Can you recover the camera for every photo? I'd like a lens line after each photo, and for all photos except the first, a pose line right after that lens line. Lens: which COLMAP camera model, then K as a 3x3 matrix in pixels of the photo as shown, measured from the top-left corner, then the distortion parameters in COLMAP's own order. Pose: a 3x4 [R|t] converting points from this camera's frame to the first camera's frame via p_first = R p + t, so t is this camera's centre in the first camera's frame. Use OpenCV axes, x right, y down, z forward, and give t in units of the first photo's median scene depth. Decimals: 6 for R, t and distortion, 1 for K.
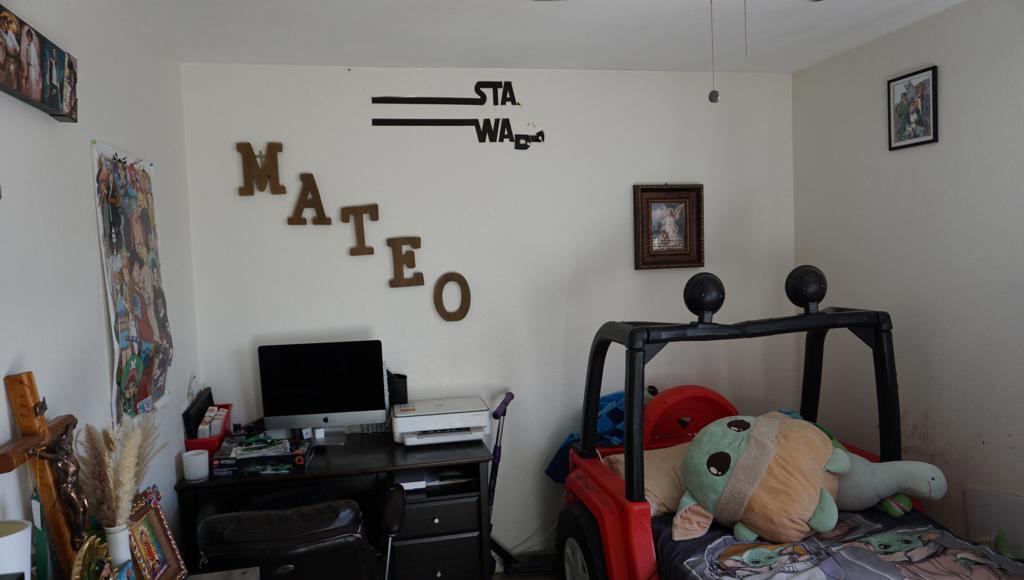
lens RADIAL K [[689.3, 0, 510.1], [0, 689.3, 303.7], [0, 0, 1]] dist [-0.045164, 0.036977]
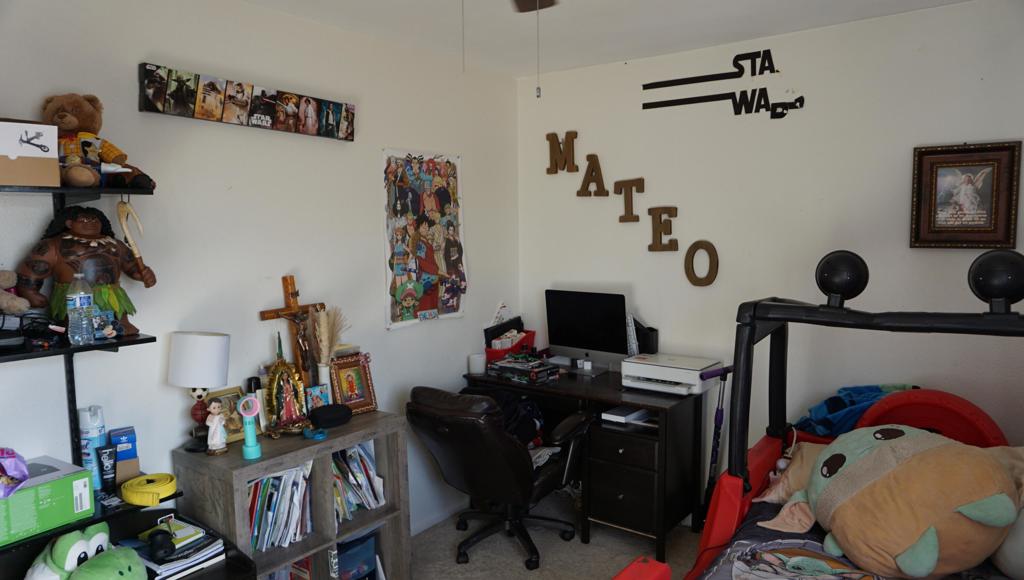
lens RADIAL K [[689.3, 0, 510.1], [0, 689.3, 303.7], [0, 0, 1]] dist [-0.045164, 0.036977]
pose [[0.648270, 0.112435, -0.753063, 0.555471], [-0.075059, 0.993657, 0.083742, -0.015530], [0.757702, 0.002236, 0.652597, 0.081479]]
